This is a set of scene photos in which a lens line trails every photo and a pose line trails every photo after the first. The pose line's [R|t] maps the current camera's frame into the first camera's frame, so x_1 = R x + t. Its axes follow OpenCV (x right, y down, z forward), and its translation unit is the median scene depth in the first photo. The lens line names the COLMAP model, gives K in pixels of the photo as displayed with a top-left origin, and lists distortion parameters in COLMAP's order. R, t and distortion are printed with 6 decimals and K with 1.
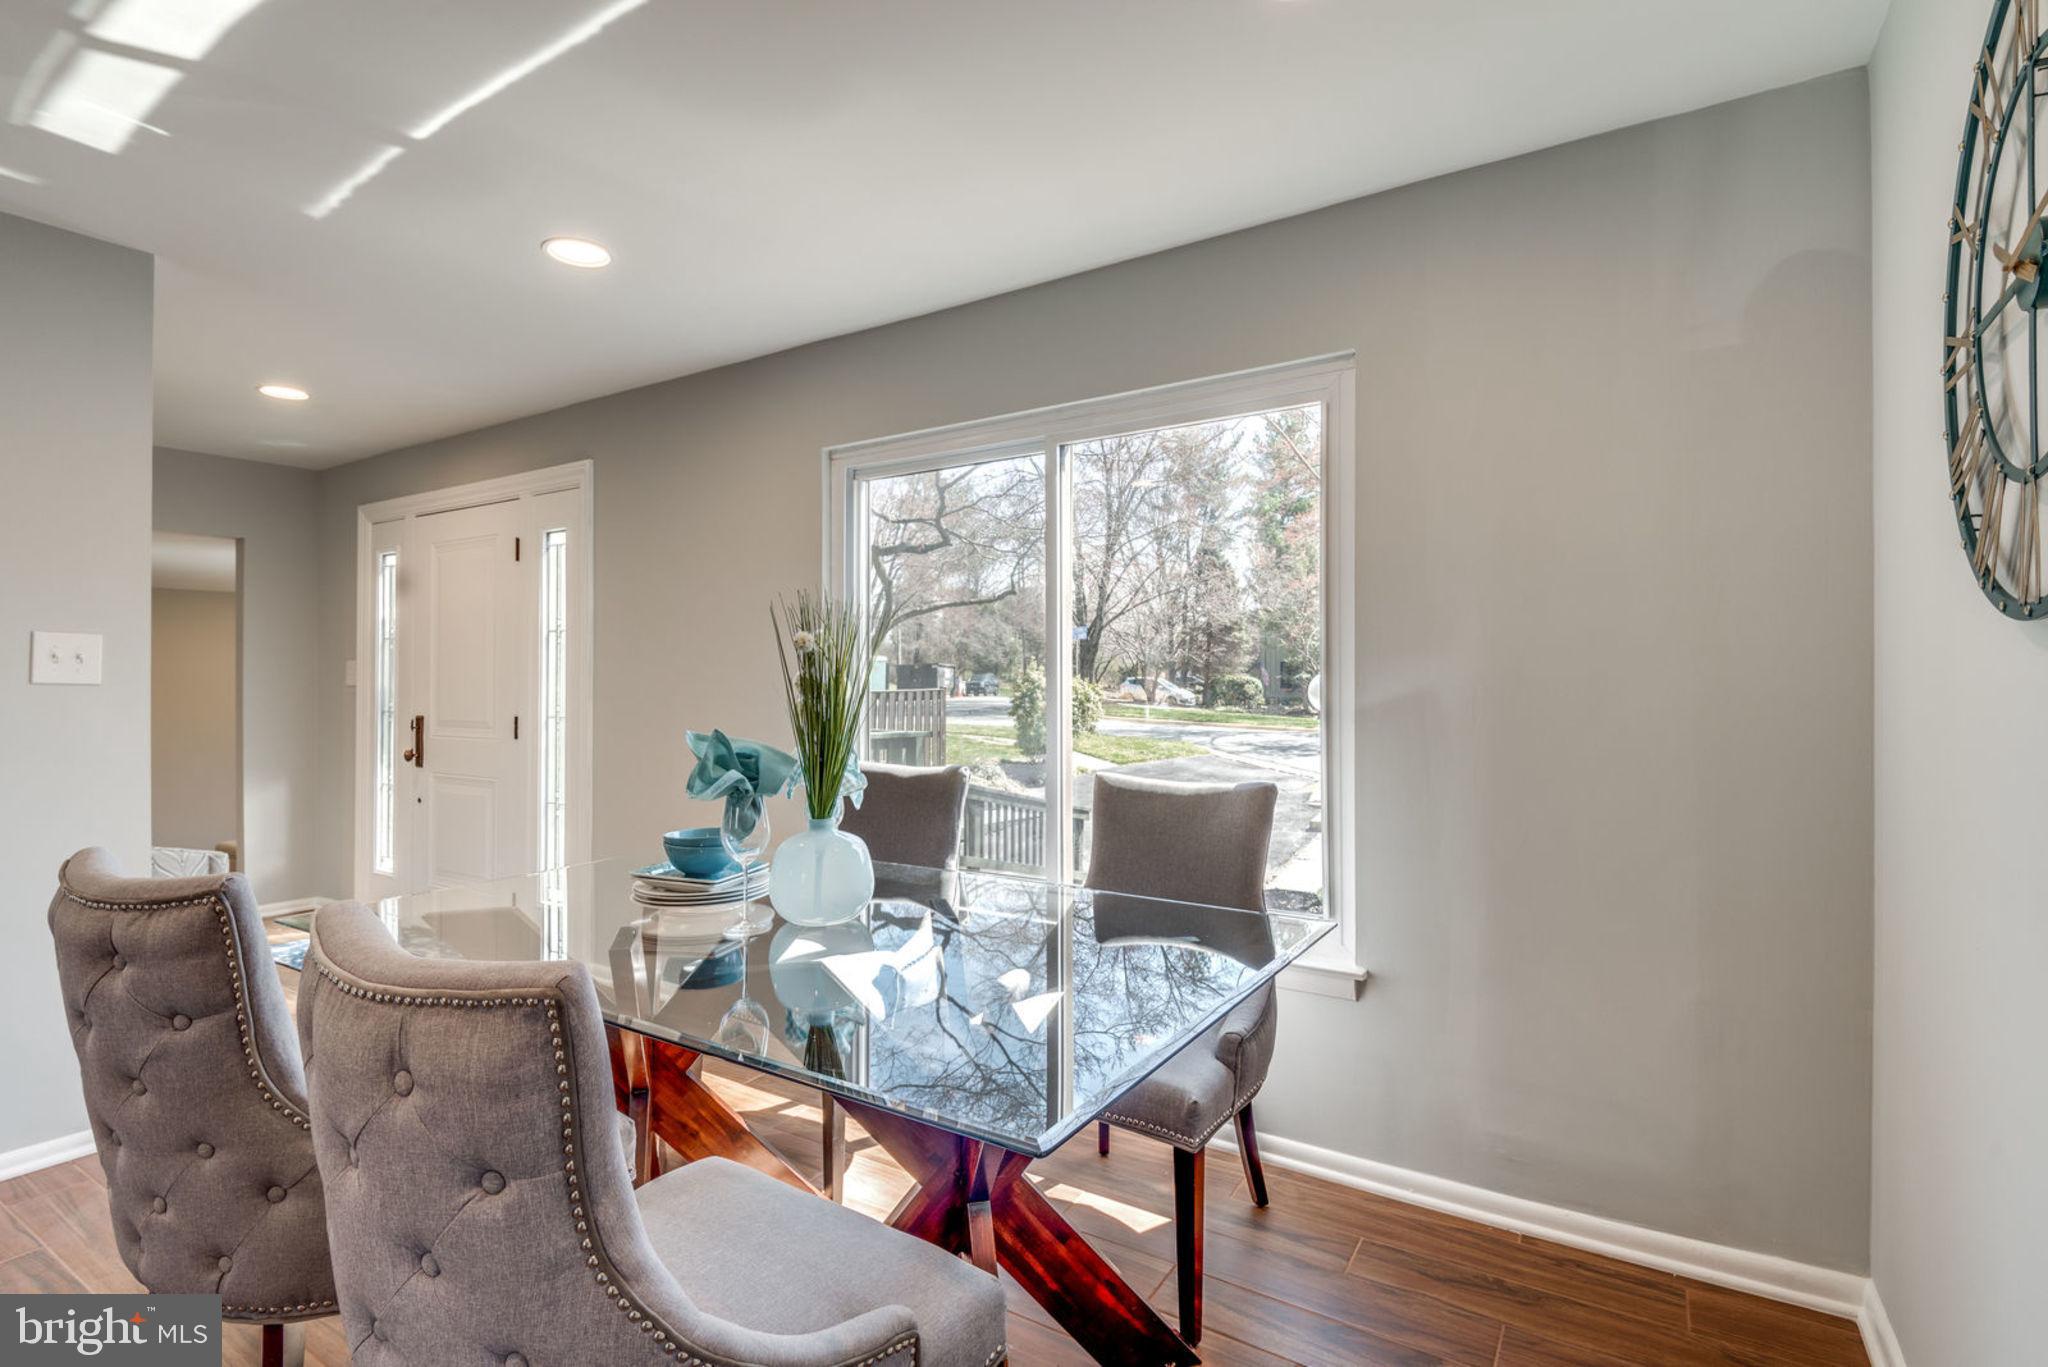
lens RADIAL K [[969.9, 0, 1024.0], [0, 969.9, 683.5], [0, 0, 1]] dist [0.001072, 0.000024]
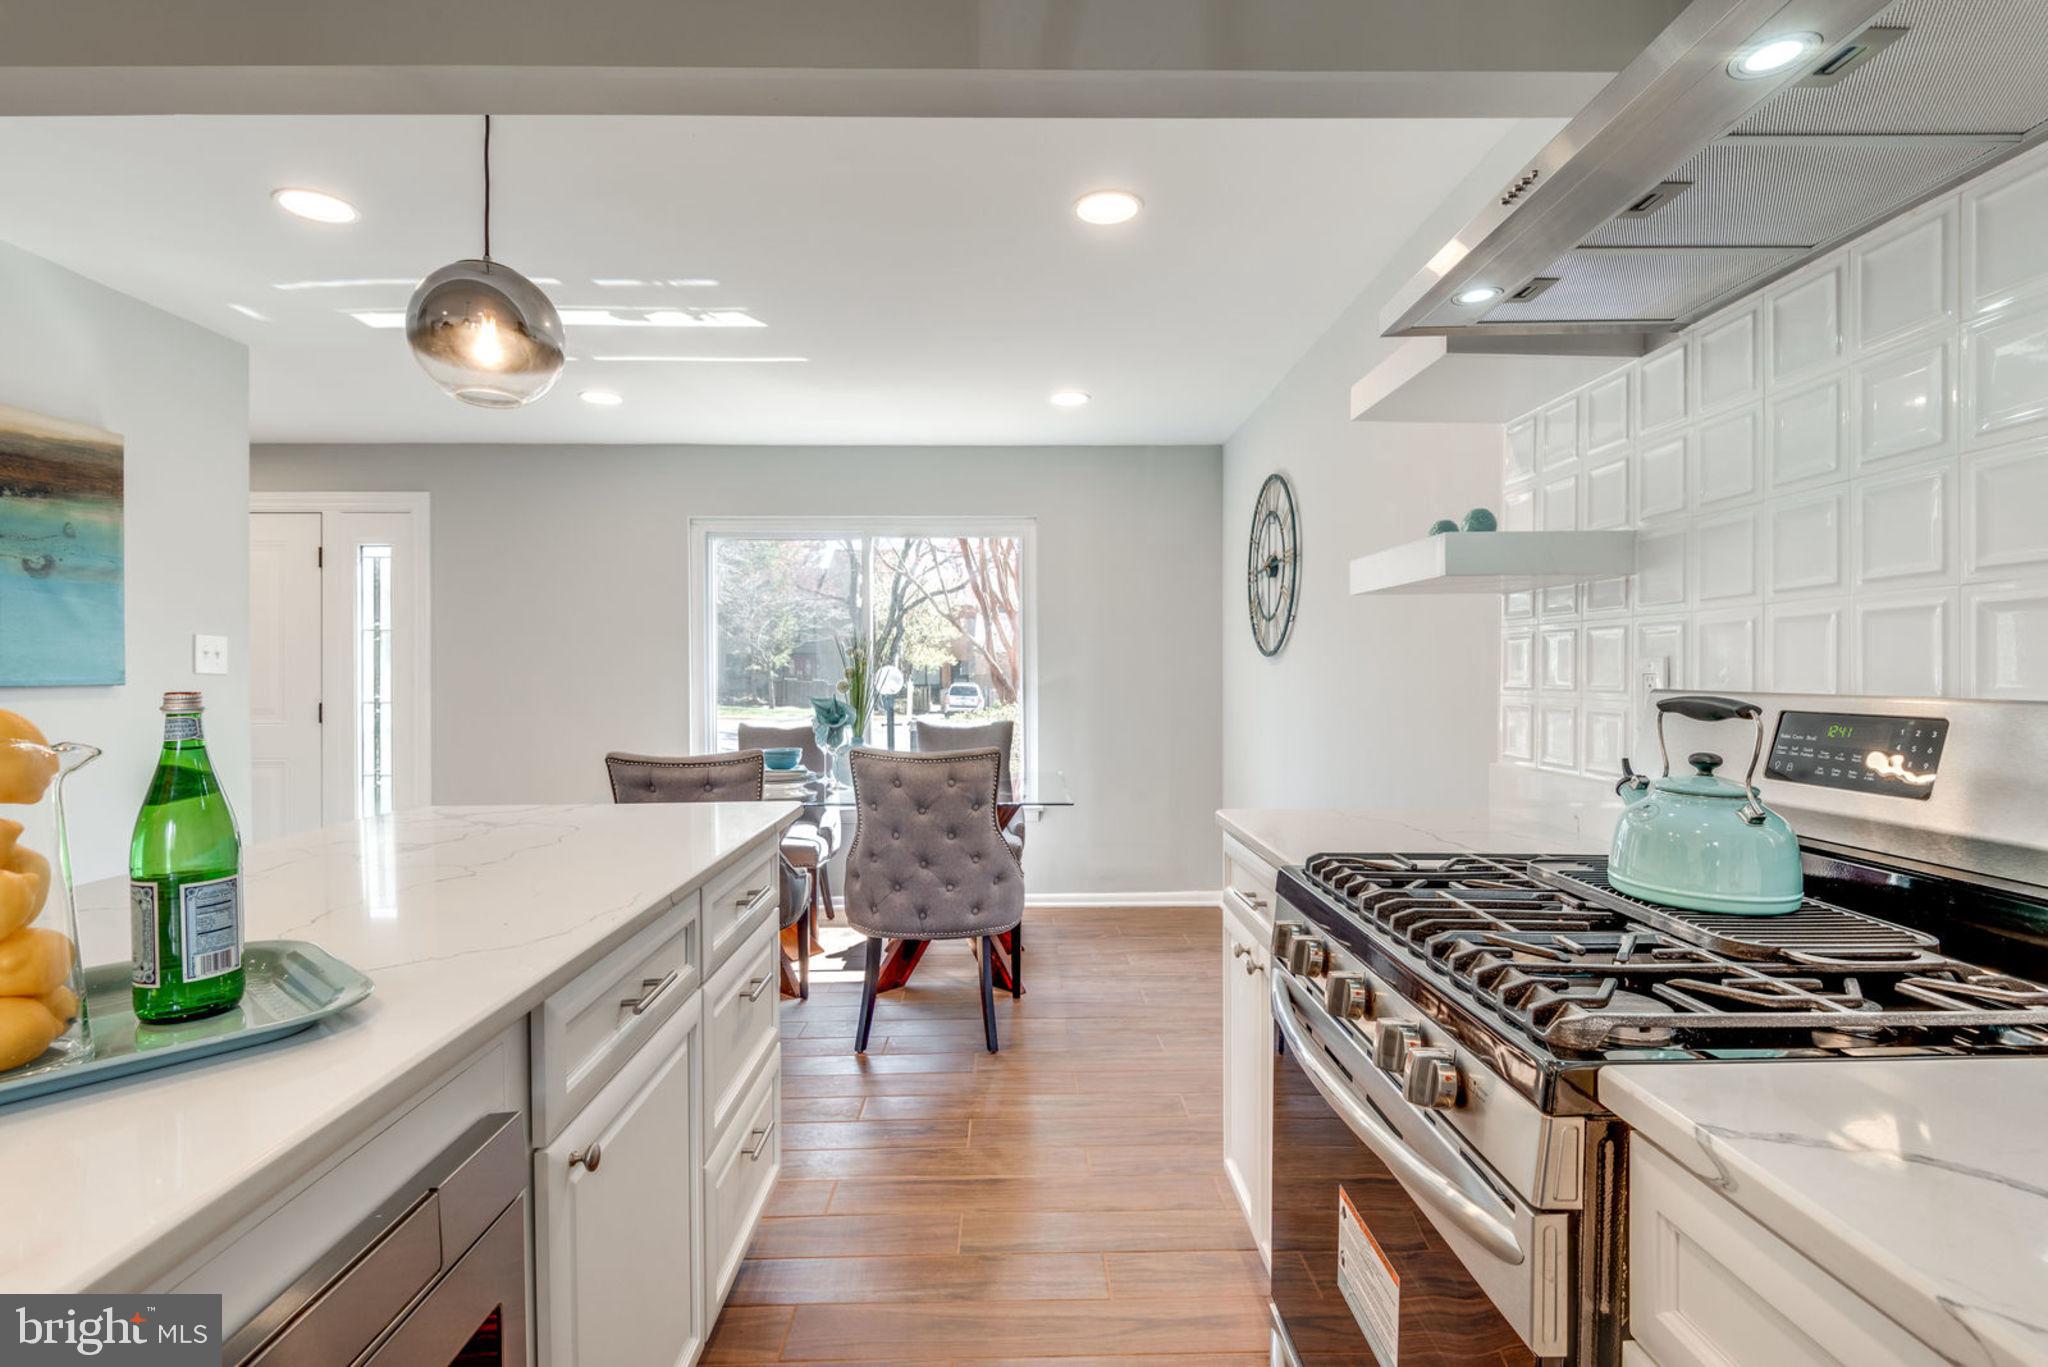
lens RADIAL K [[969.9, 0, 1024.0], [0, 969.9, 683.5], [0, 0, 1]] dist [0.001072, 0.000024]
pose [[0.832130, -0.005373, 0.554555, -0.605282], [0.001917, 0.999975, 0.006812, 0.004999], [-0.554578, -0.004606, 0.832119, -0.530319]]
